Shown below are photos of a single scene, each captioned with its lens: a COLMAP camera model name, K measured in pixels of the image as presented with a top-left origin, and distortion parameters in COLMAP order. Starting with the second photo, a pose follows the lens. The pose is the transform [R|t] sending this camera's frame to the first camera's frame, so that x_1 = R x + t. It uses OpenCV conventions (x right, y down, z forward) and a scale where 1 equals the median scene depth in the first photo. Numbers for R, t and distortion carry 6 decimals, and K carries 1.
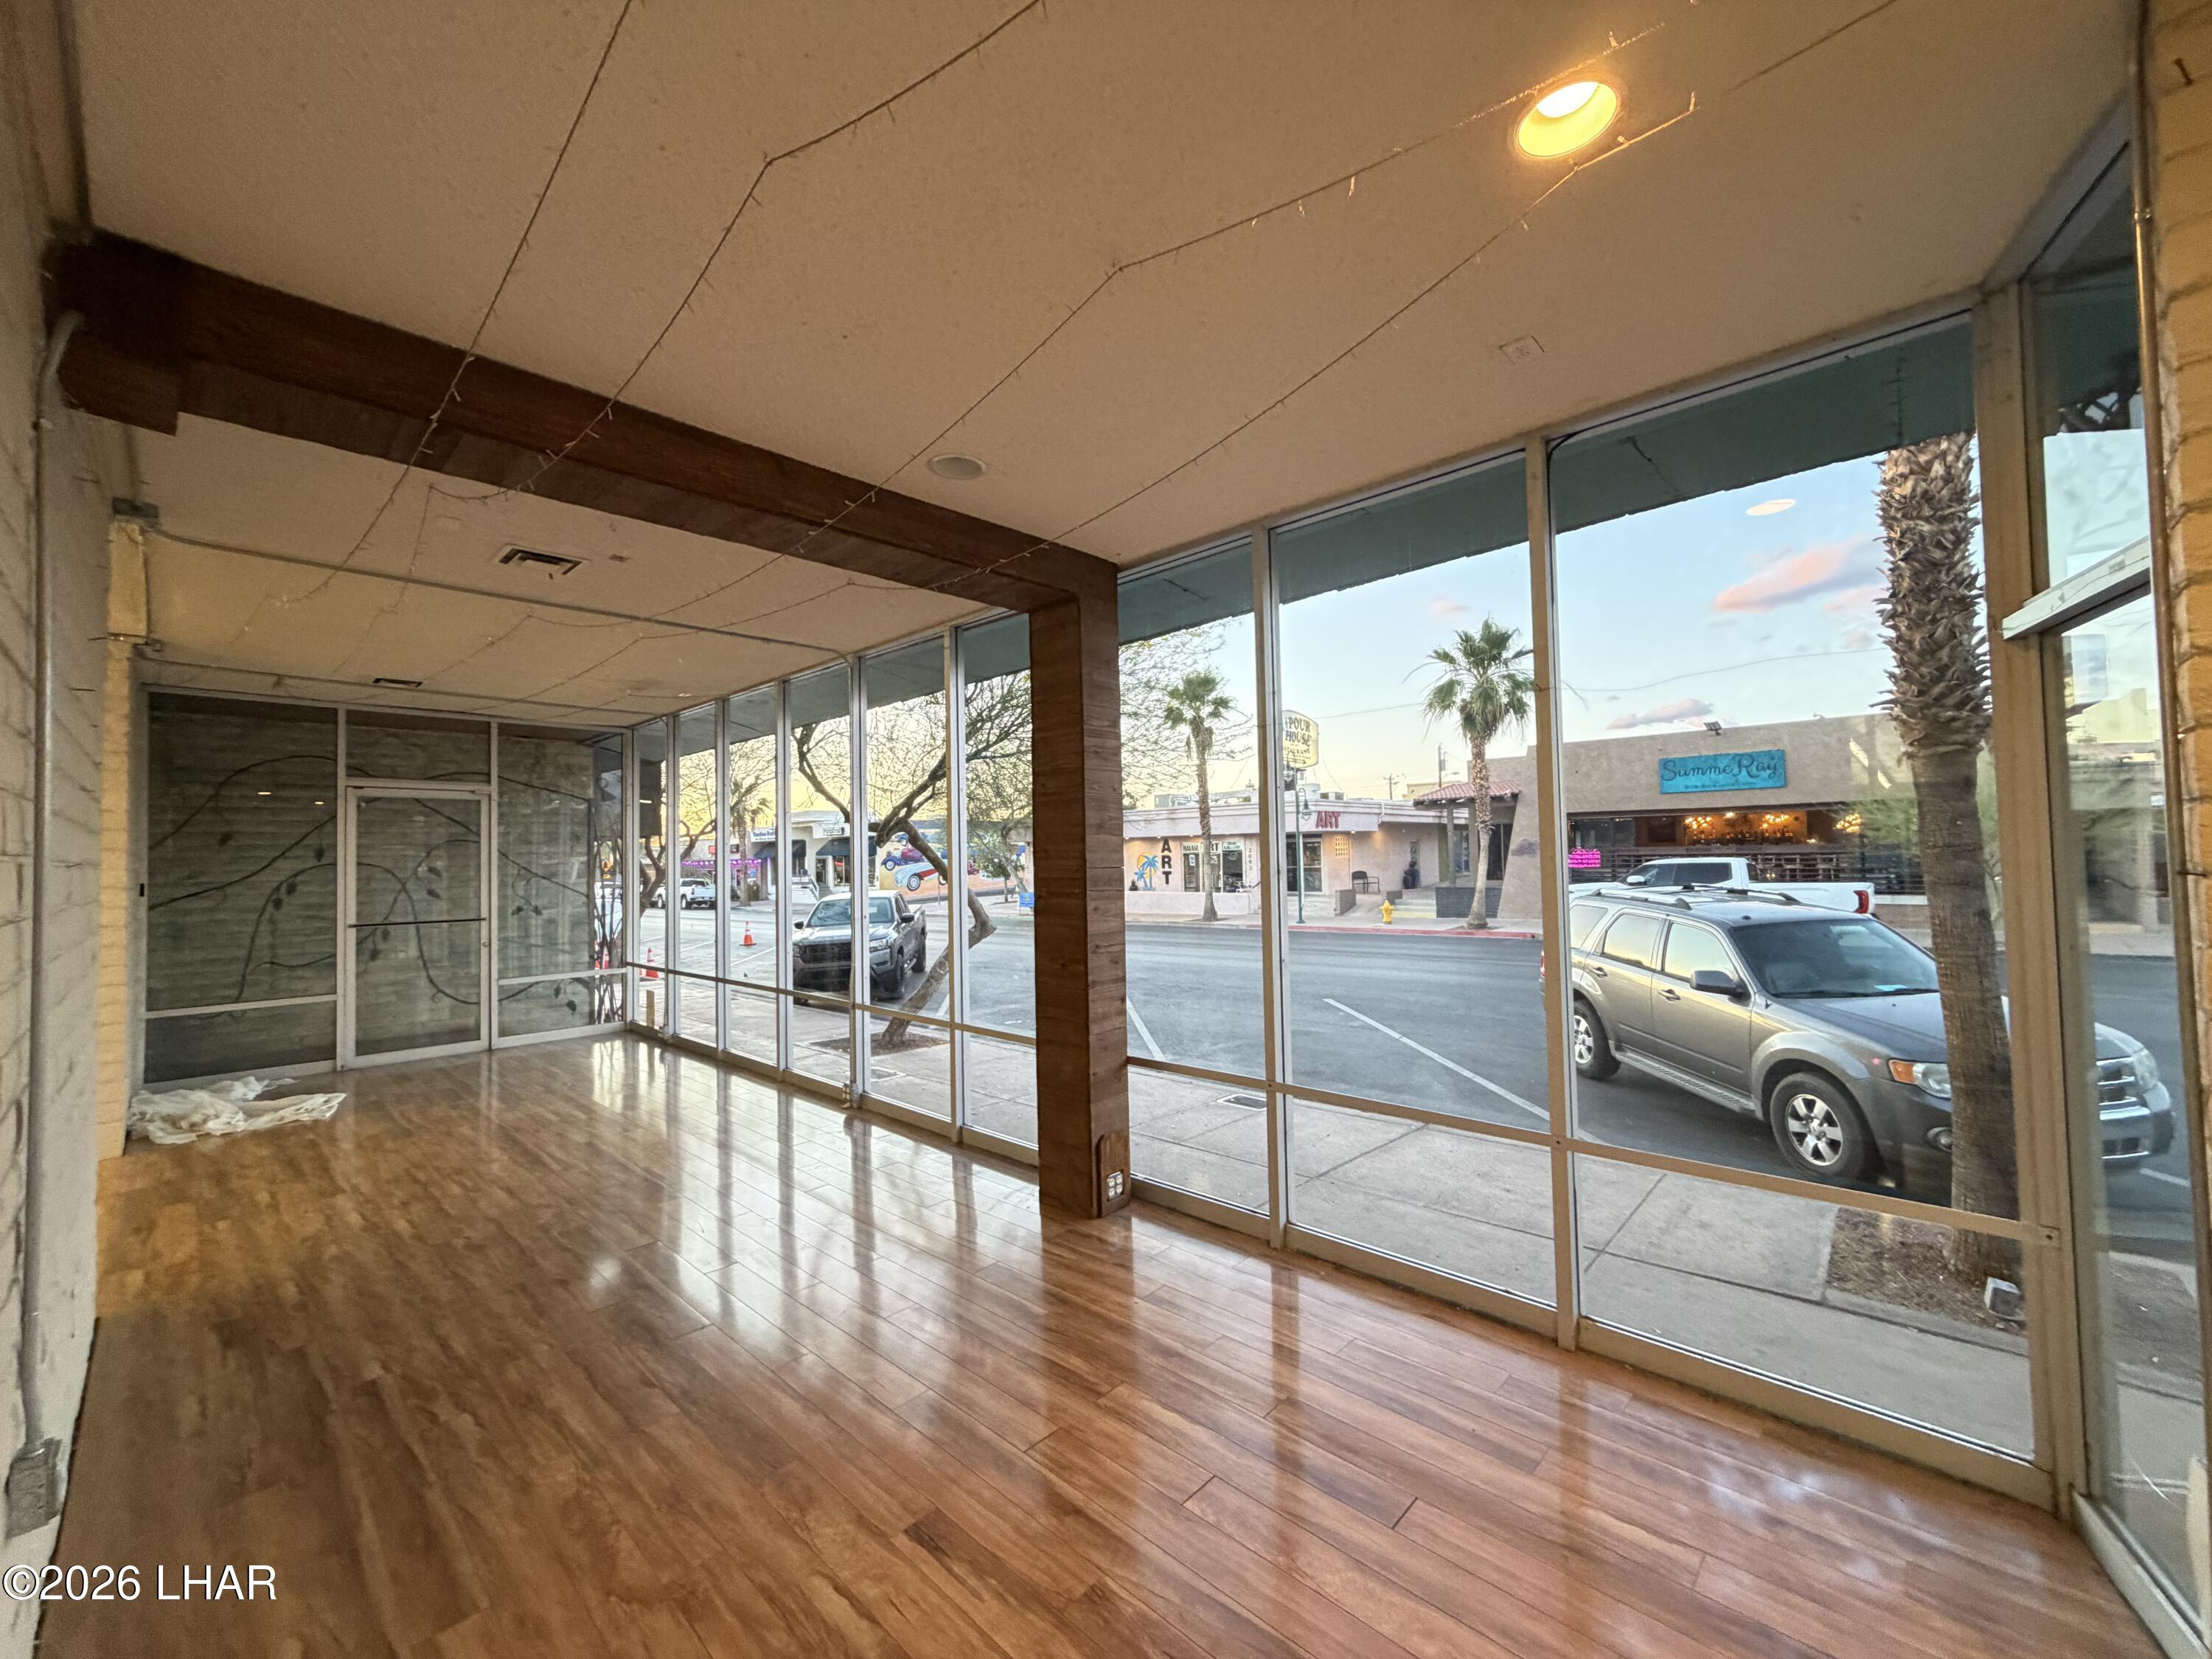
lens RADIAL K [[884.2, 0, 1096.8], [0, 884.2, 827.6], [0, 0, 1]] dist [0.000418, -0.000036]
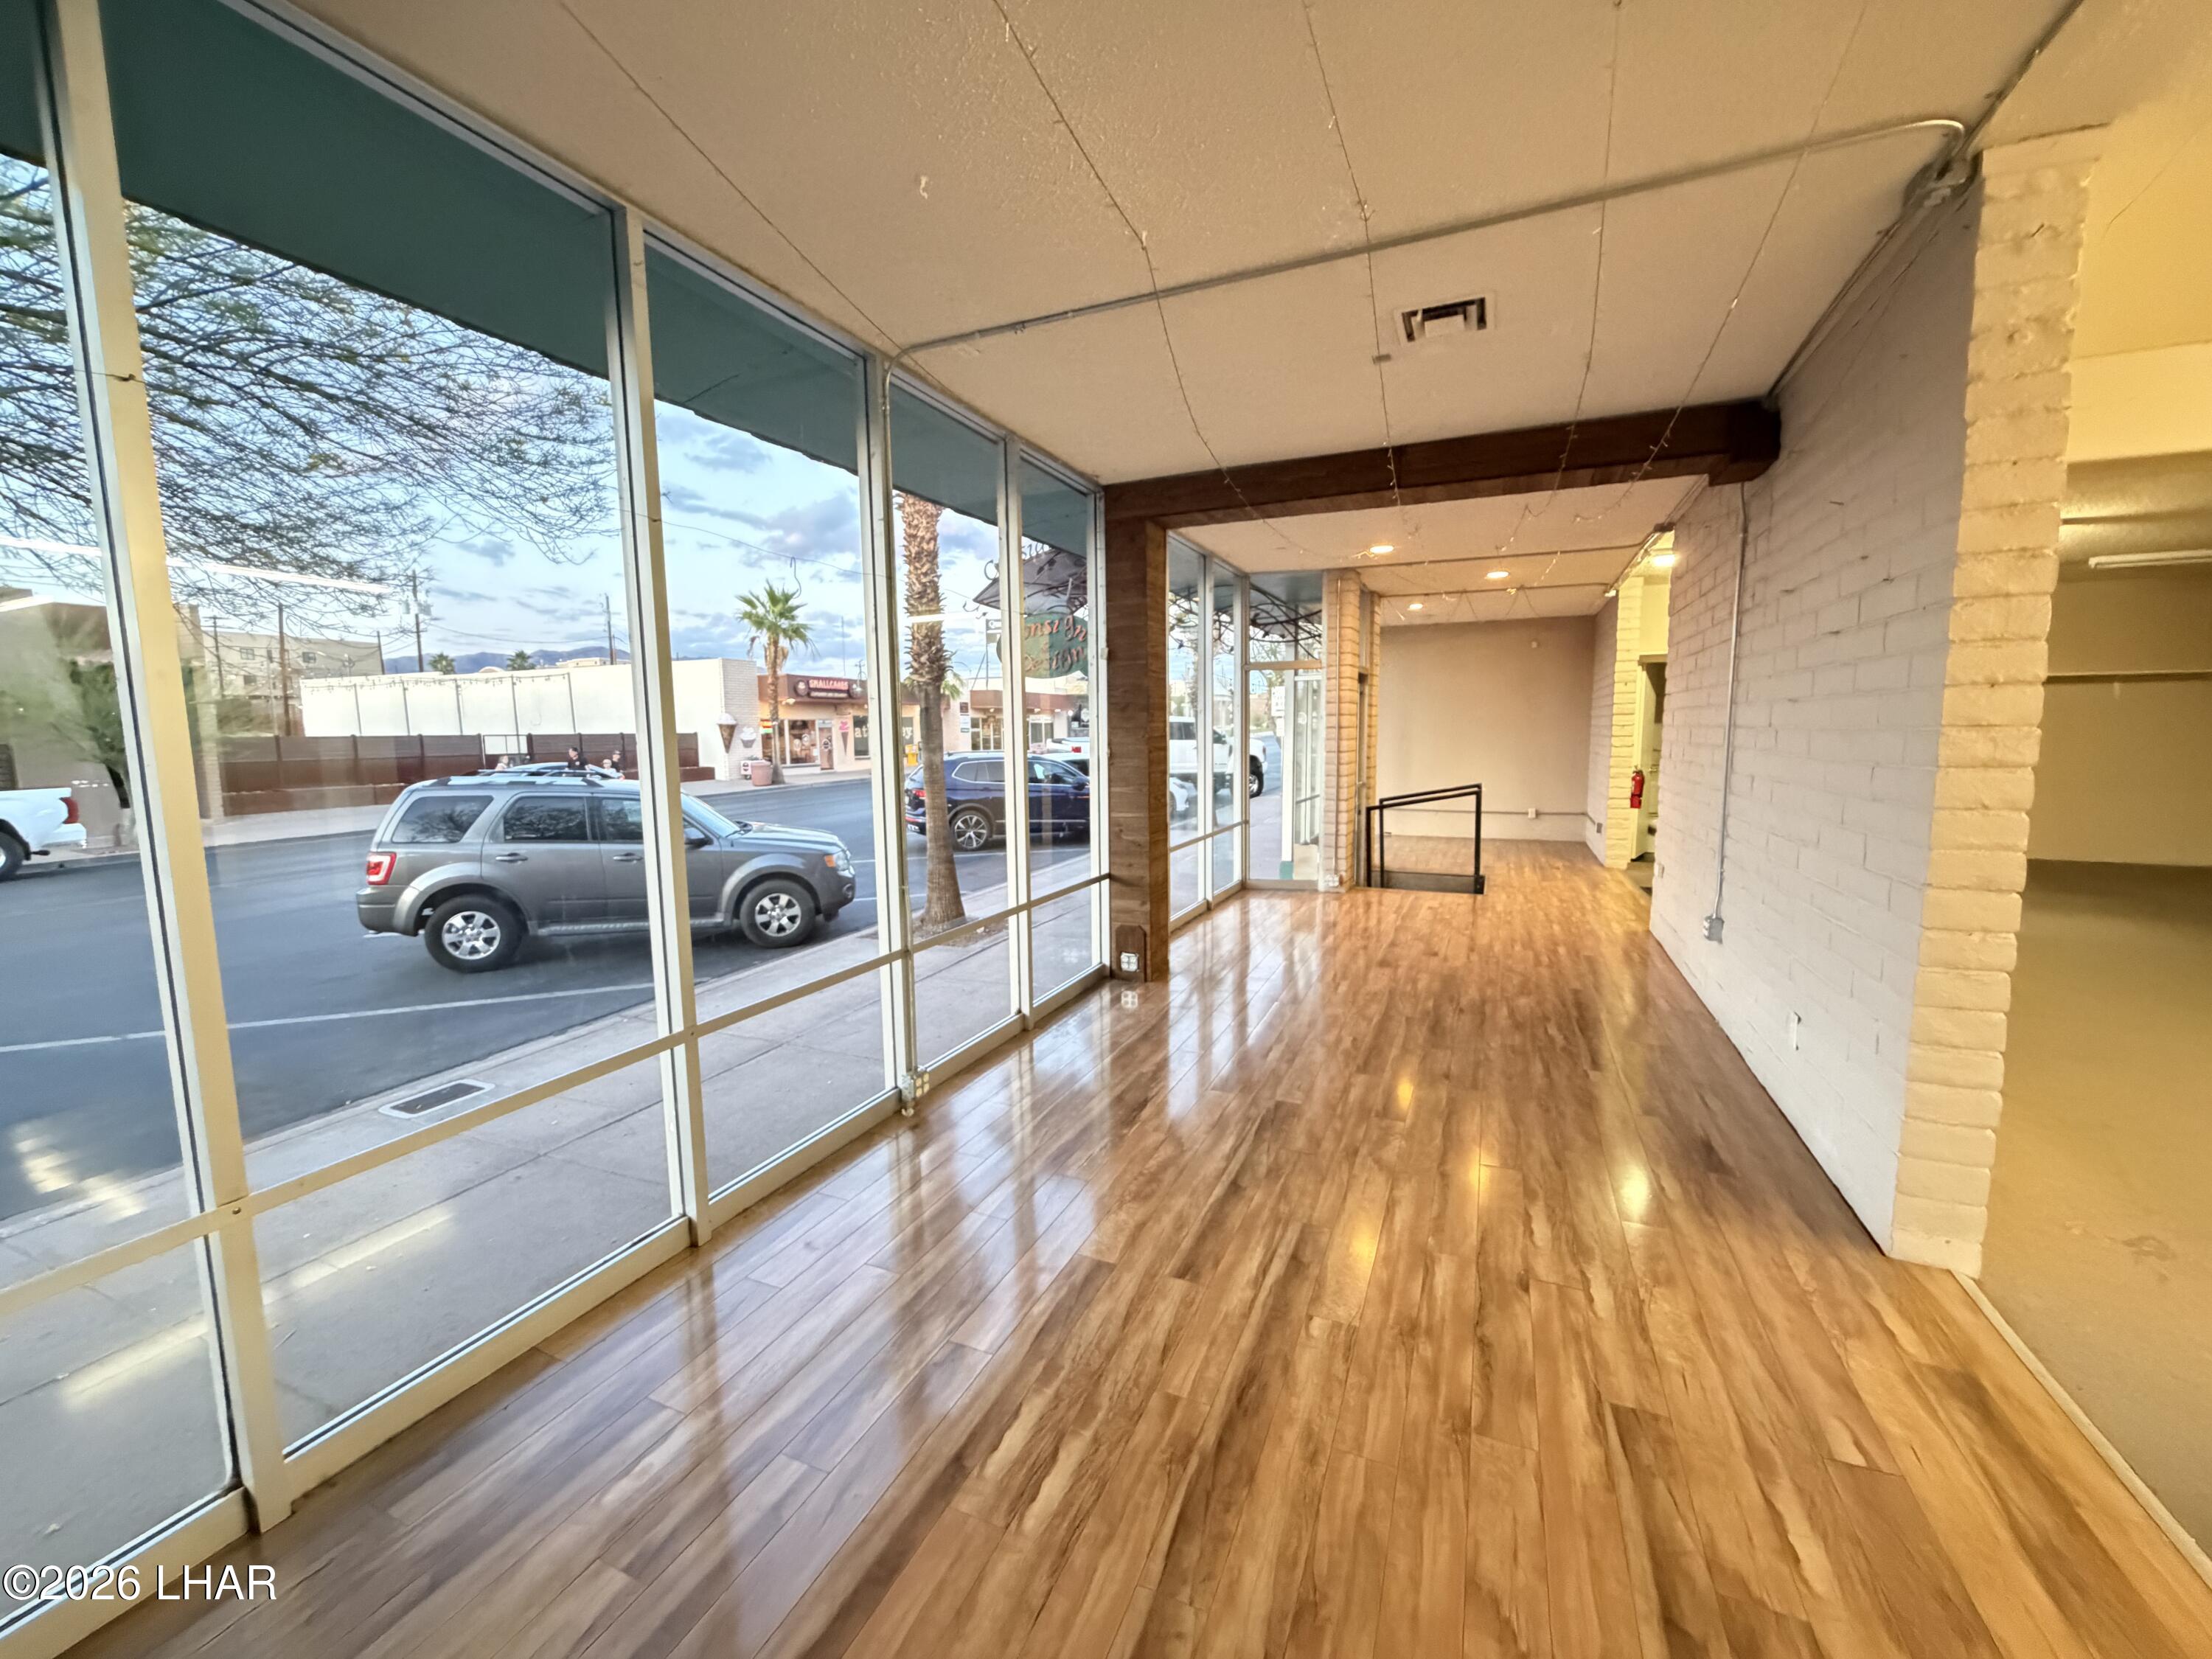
lens RADIAL K [[884.2, 0, 1097.9], [0, 884.2, 829.6], [0, 0, 1]] dist [0.000418, -0.000036]
pose [[-0.338220, -0.082819, 0.937416, -1.227434], [-0.009525, 0.996370, 0.084591, 0.082071], [-0.941019, 0.019681, -0.337781, 1.478027]]
